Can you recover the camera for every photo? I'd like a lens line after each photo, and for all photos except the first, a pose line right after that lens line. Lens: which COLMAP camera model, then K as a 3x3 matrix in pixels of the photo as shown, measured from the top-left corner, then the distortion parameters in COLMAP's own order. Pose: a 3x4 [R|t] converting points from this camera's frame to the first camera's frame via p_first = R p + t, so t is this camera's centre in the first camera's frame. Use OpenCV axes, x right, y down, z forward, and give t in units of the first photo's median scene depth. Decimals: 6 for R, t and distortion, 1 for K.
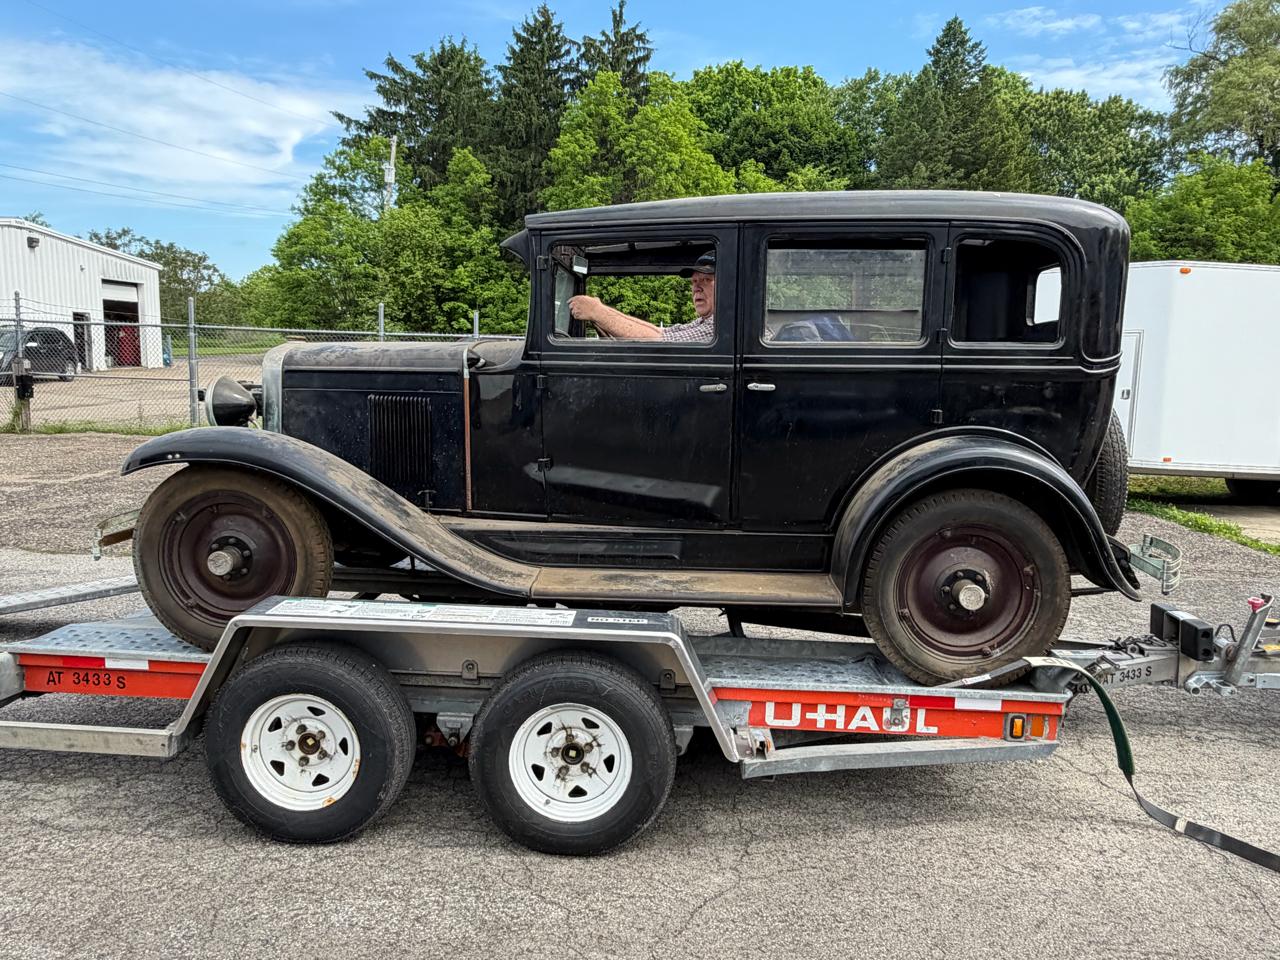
lens RADIAL K [[889.5, 0, 640.0], [0, 889.5, 480.0], [0, 0, 1]] dist [0.001271, 0.000107]
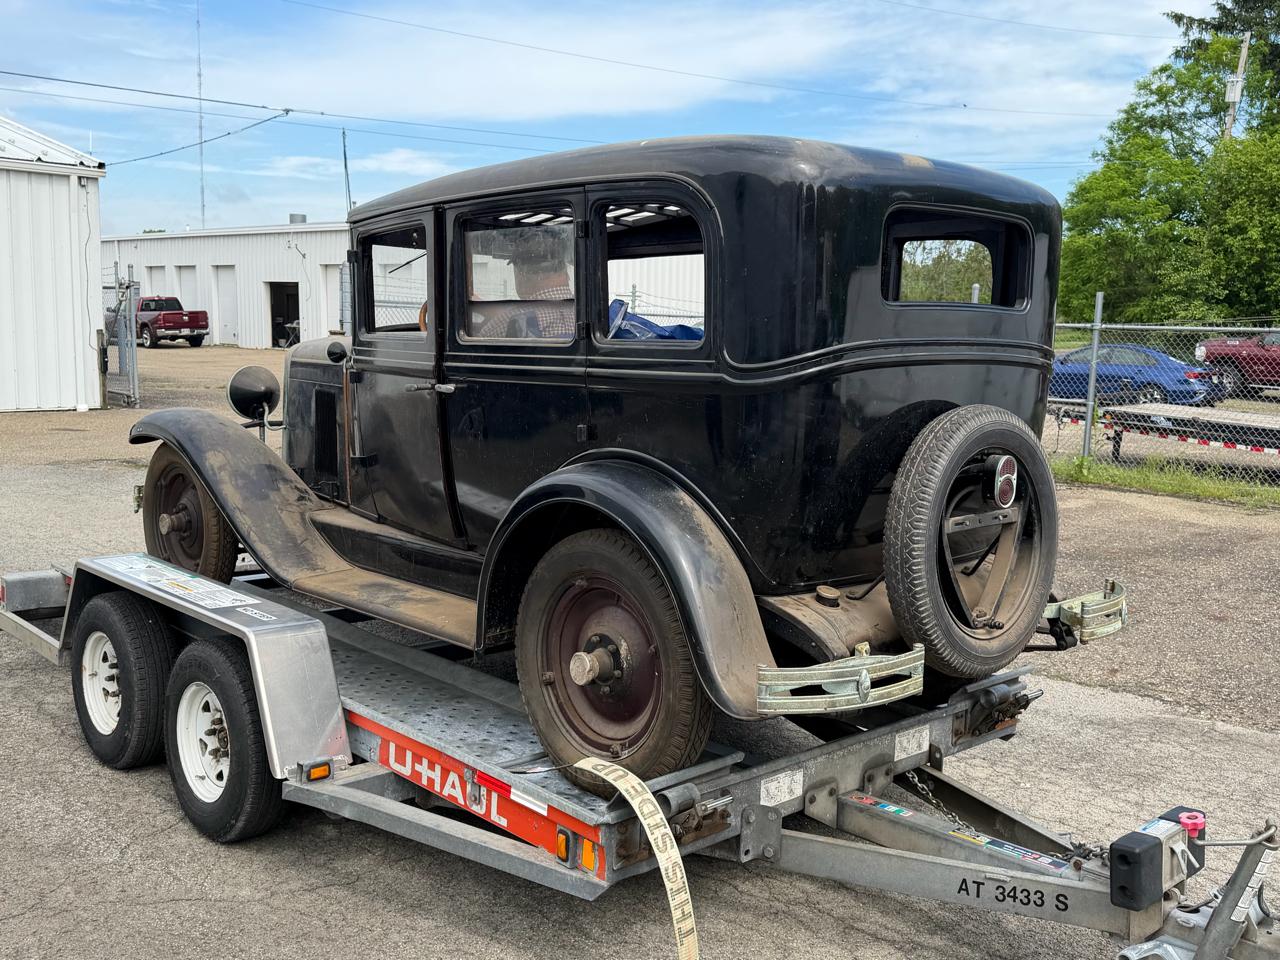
lens RADIAL K [[1220.8, 0, 640.0], [0, 1220.8, 480.0], [0, 0, 1]] dist [0.118765, -0.218545]
pose [[0.722812, 0.085005, -0.685797, 1.062609], [-0.109653, 0.993941, 0.007628, -0.041677], [0.682290, 0.069686, 0.727753, 0.240540]]
